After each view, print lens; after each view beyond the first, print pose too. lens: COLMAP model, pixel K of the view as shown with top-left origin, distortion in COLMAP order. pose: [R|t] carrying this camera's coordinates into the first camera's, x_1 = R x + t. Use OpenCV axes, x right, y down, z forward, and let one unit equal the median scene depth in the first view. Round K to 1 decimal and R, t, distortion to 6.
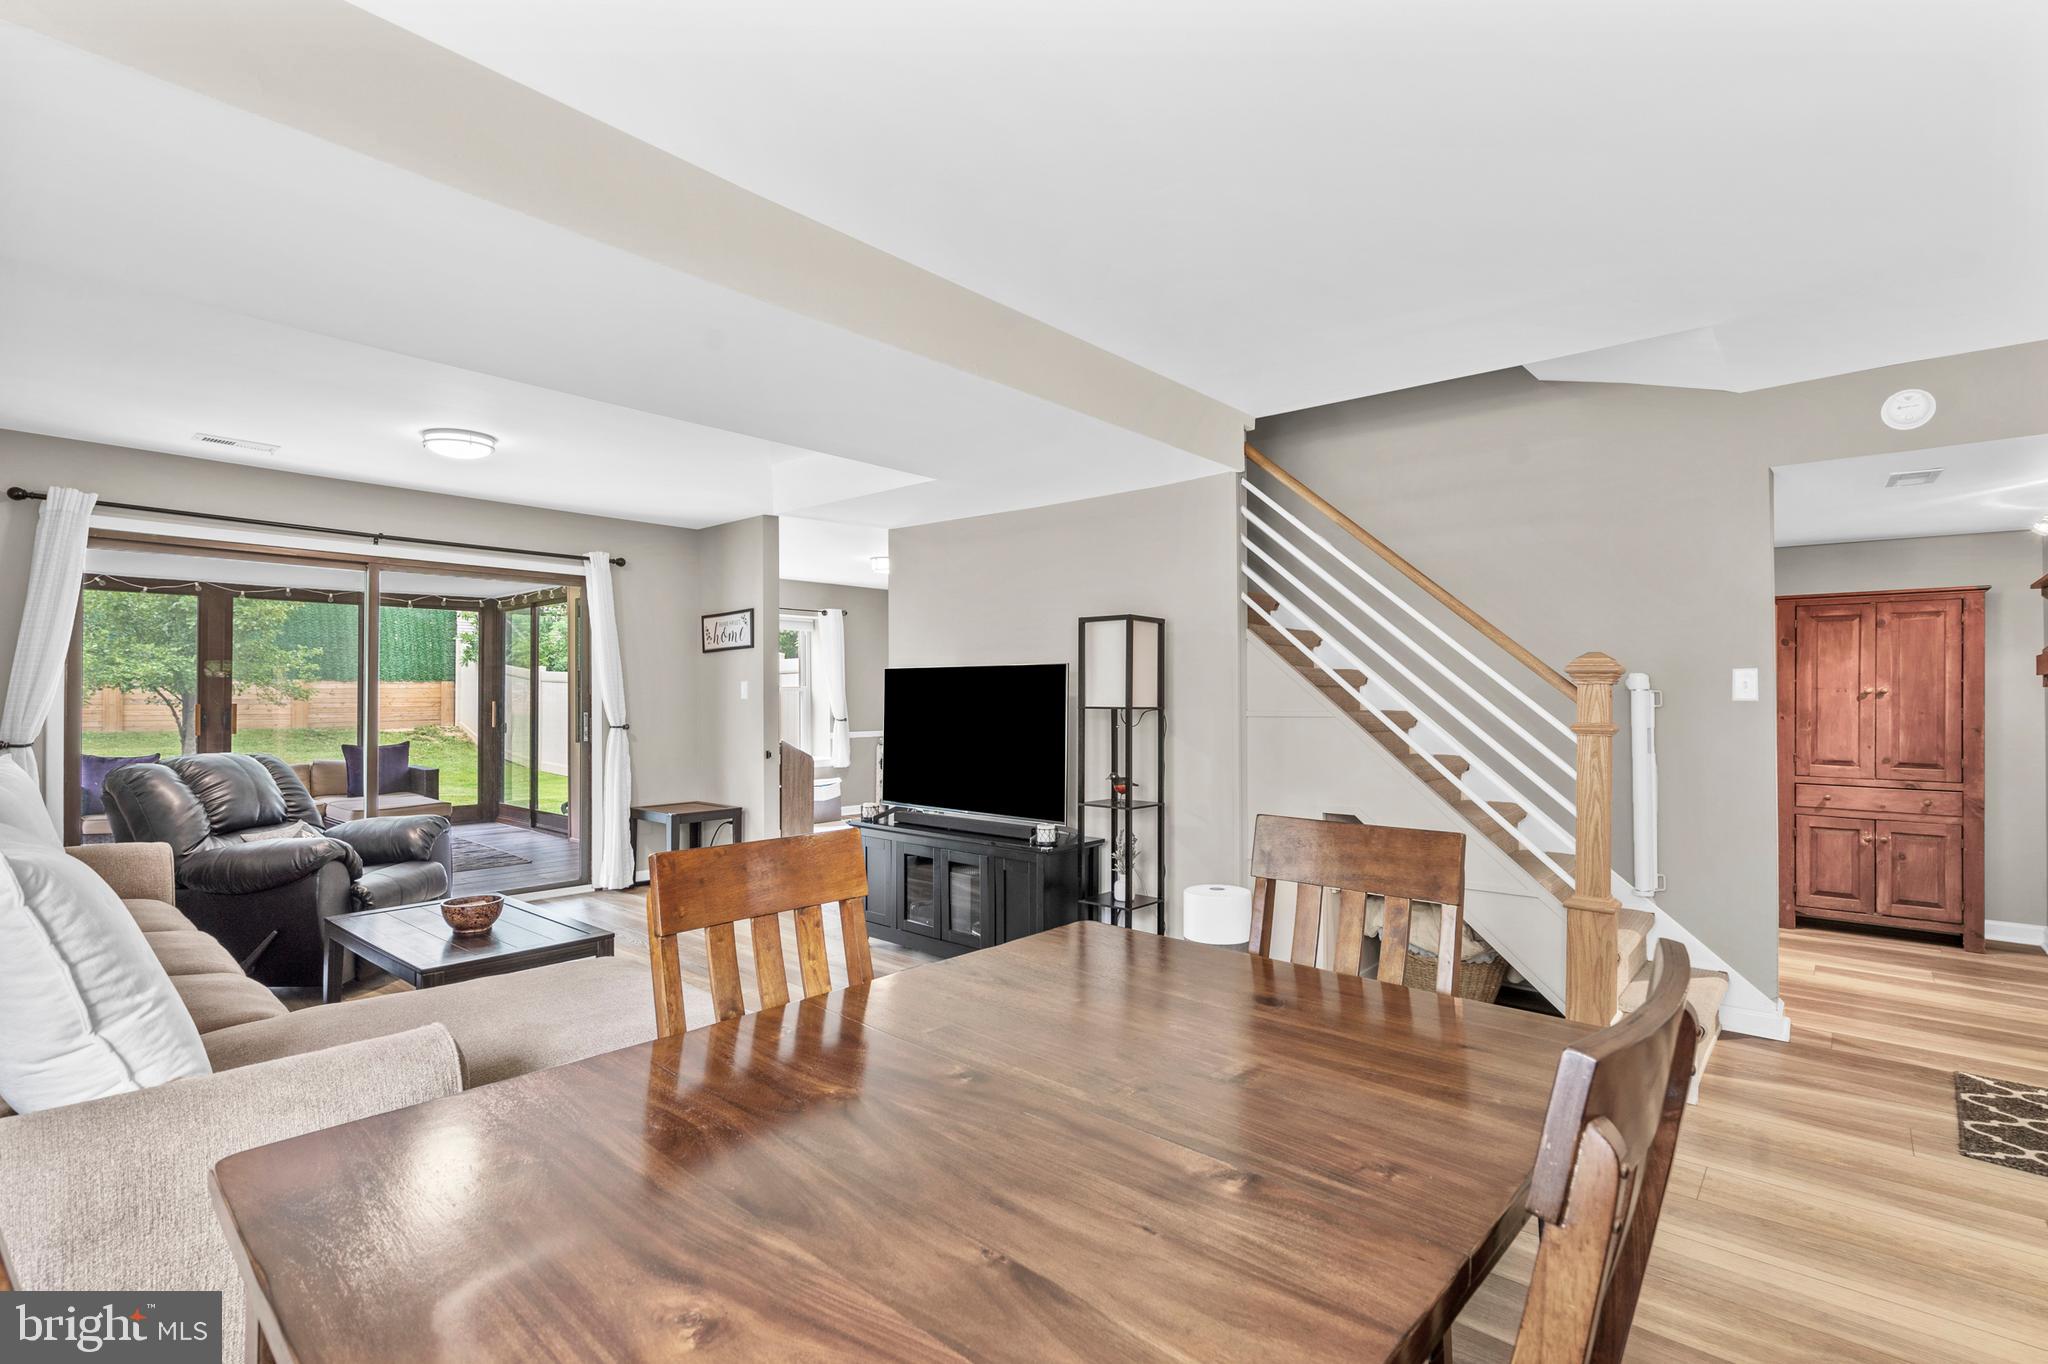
lens RADIAL K [[952.1, 0, 1024.0], [0, 952.1, 682.0], [0, 0, 1]] dist [0.004884, 0.000722]
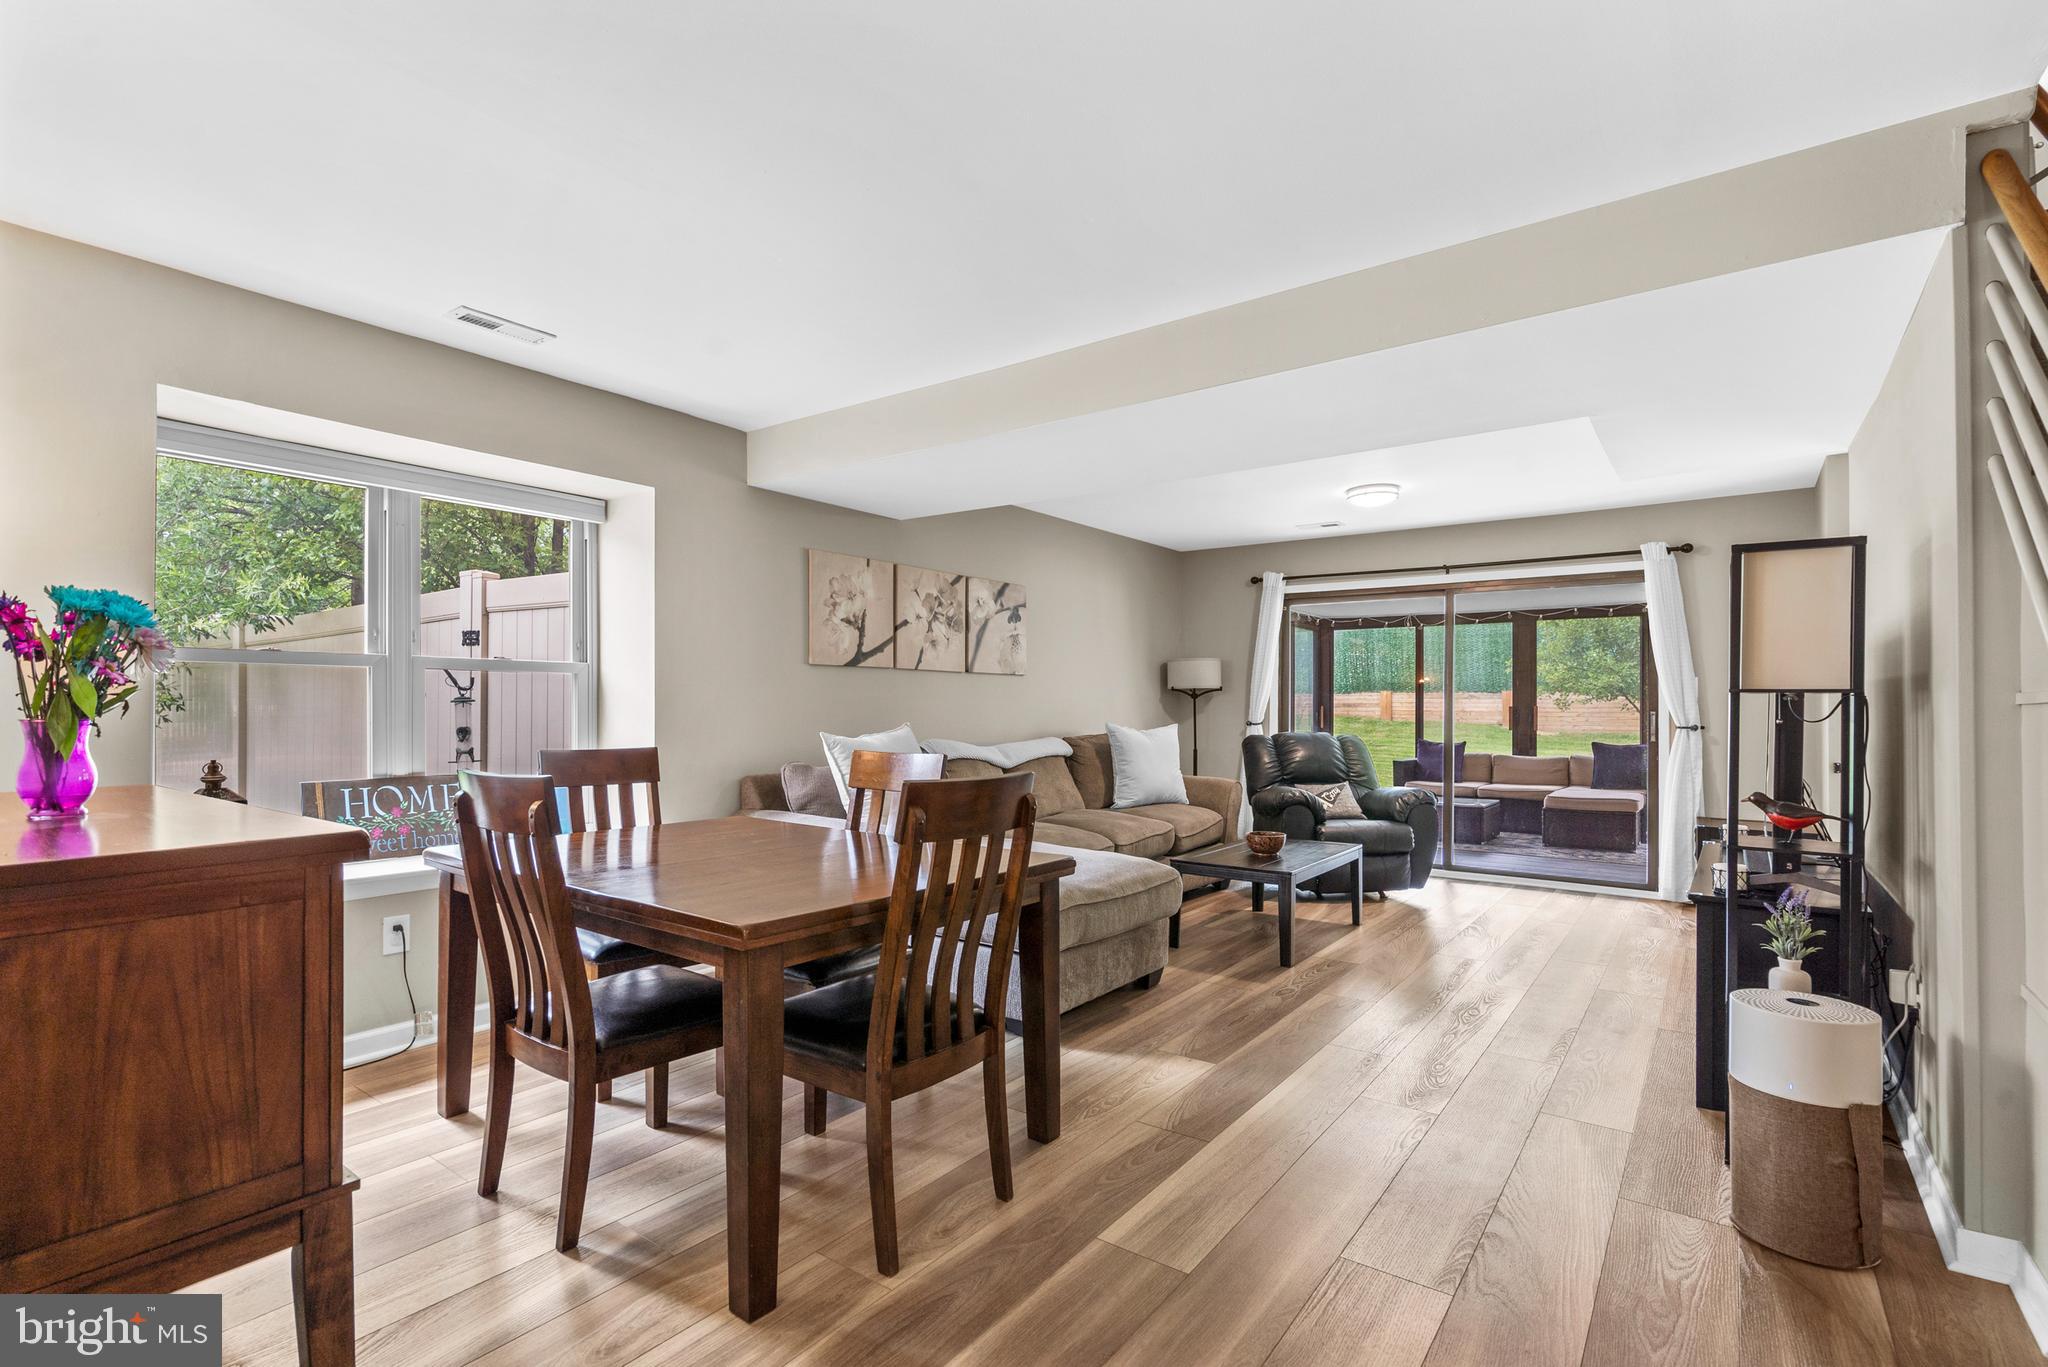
lens RADIAL K [[930.8, 0, 1006.0], [0, 930.8, 693.9], [0, 0, 1]] dist [-0.000246, 0.000268]
pose [[0.067489, -0.012124, -0.997646, 0.408909], [0.009287, 0.999890, -0.011523, 0.018357], [0.997677, -0.008488, 0.067594, 0.280364]]
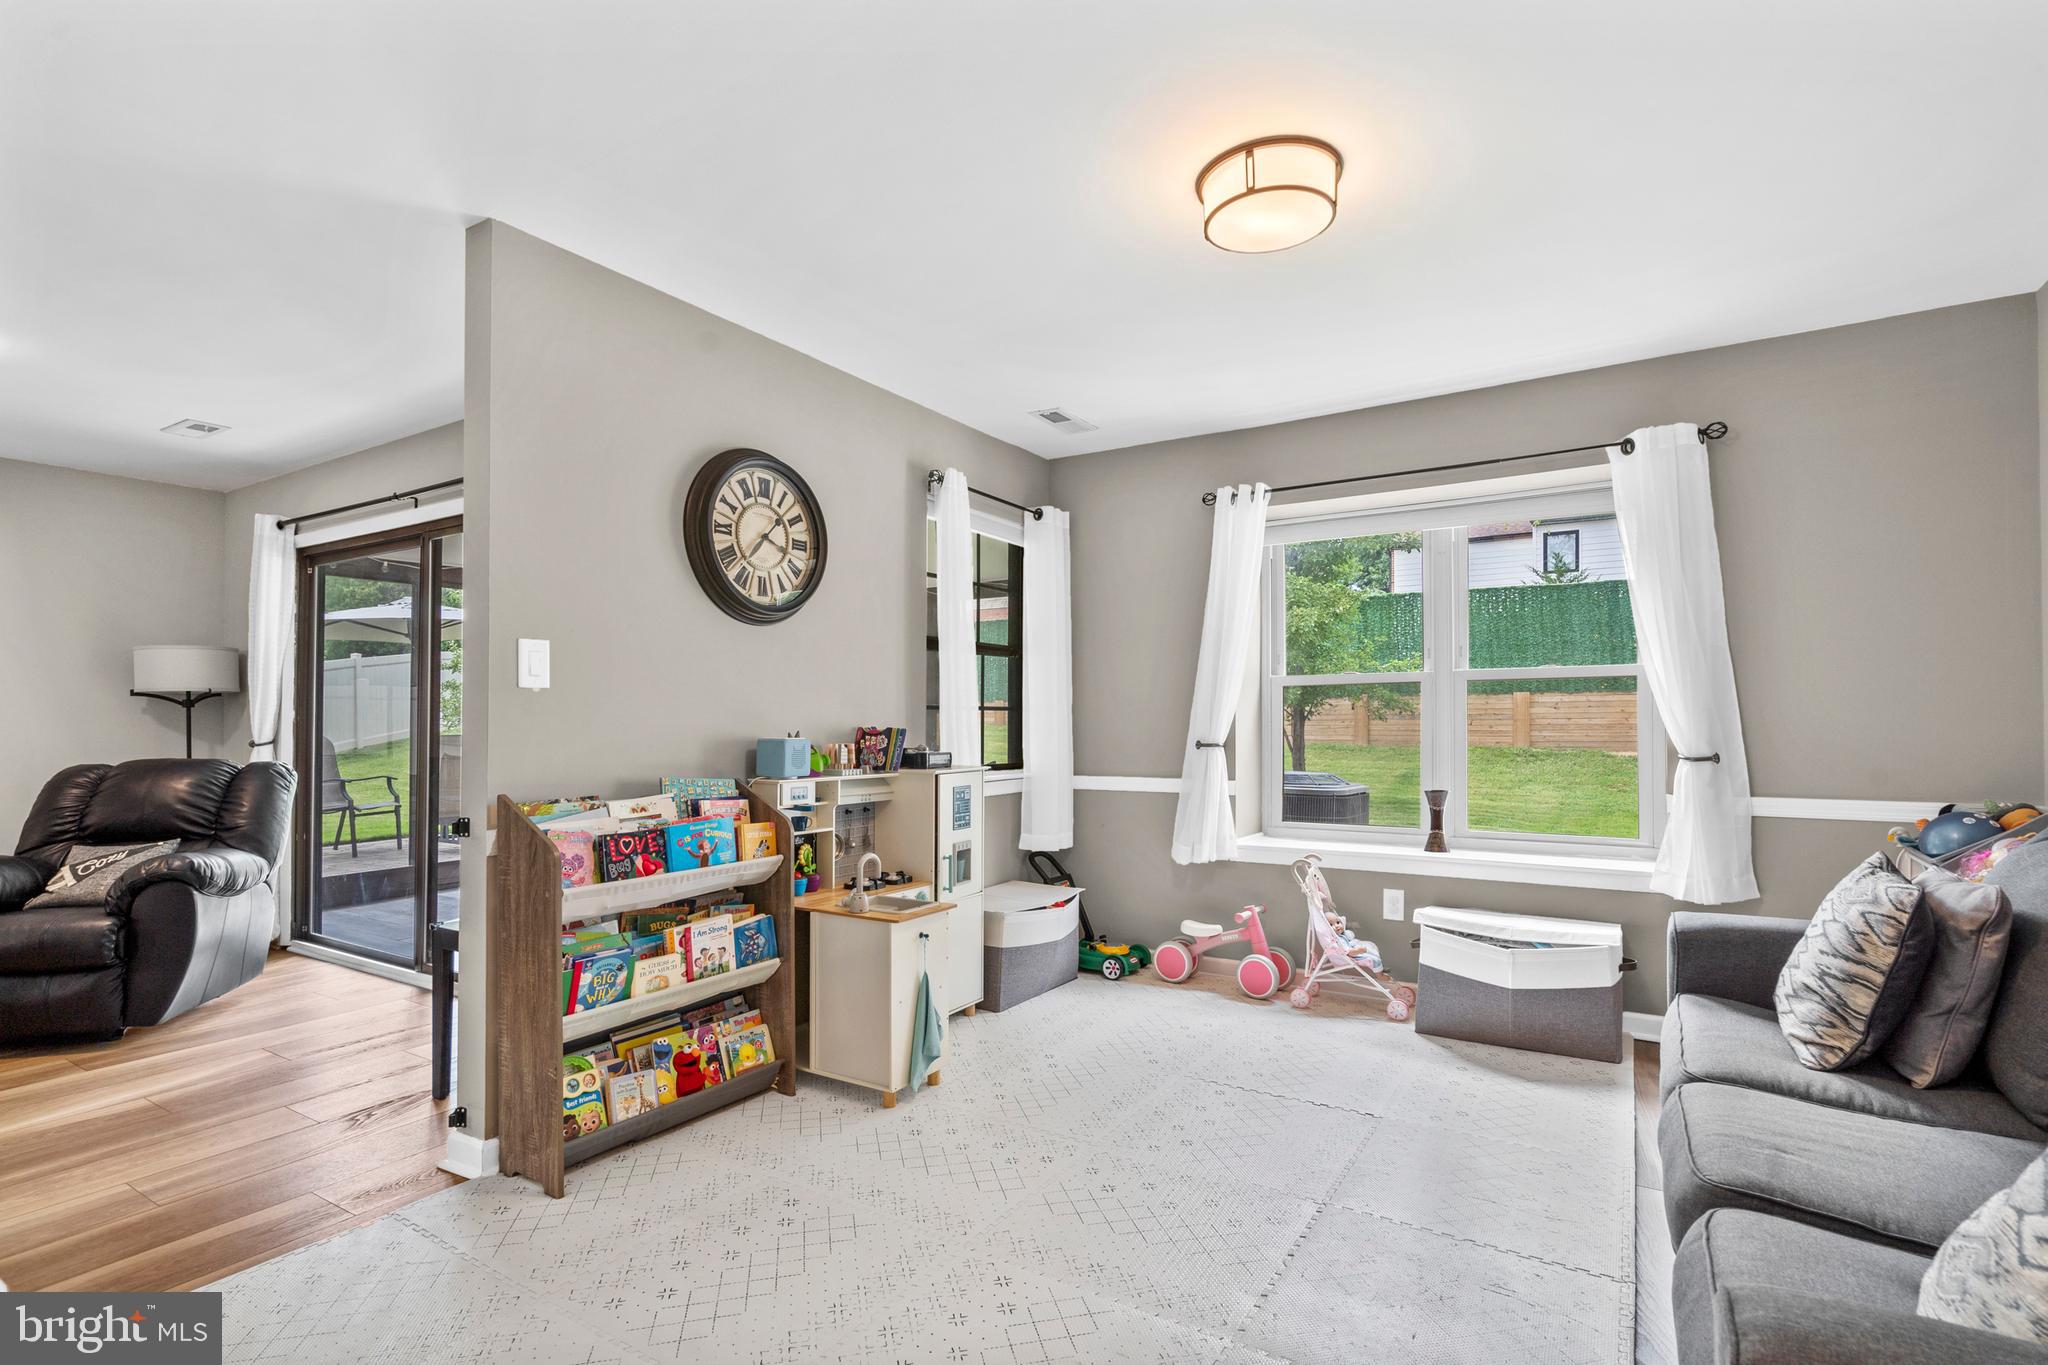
lens RADIAL K [[964.1, 0, 1008.2], [0, 964.1, 689.2], [0, 0, 1]] dist [0.000643, 0.000527]
pose [[0.144211, -0.031079, -0.989059, 0.166004], [0.018846, 0.999412, -0.028656, 0.033562], [0.989367, -0.014508, 0.144712, 1.153162]]
